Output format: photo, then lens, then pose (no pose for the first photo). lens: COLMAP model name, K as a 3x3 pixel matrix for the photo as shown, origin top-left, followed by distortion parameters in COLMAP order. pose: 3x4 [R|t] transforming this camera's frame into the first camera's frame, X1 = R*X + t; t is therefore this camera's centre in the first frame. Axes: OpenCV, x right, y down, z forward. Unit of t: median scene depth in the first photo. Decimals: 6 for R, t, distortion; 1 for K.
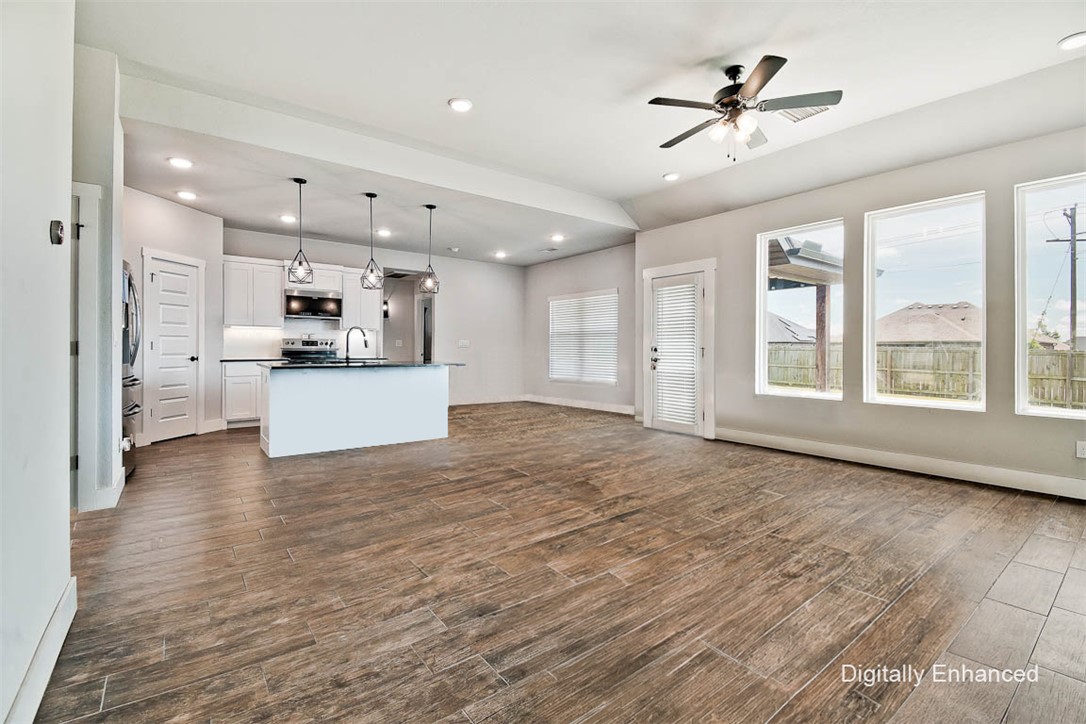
lens RADIAL K [[488.0, 0, 540.8], [0, 488.0, 345.5], [0, 0, 1]] dist [-0.000606, -0.000164]
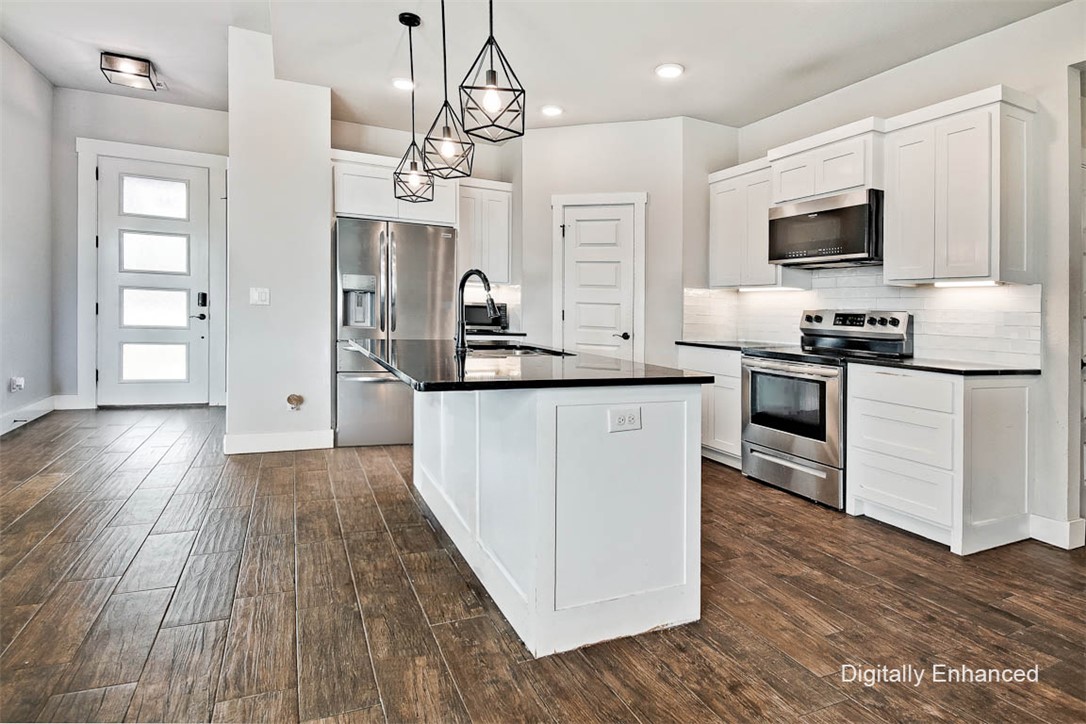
lens RADIAL K [[568.5, 0, 565.3], [0, 568.5, 336.7], [0, 0, 1]] dist [0.045578, -0.042960]
pose [[-0.216789, 0.031382, -0.975714, 0.099151], [-0.033761, 0.998644, 0.039621, -0.001004], [0.975635, 0.041530, -0.215435, 0.974538]]
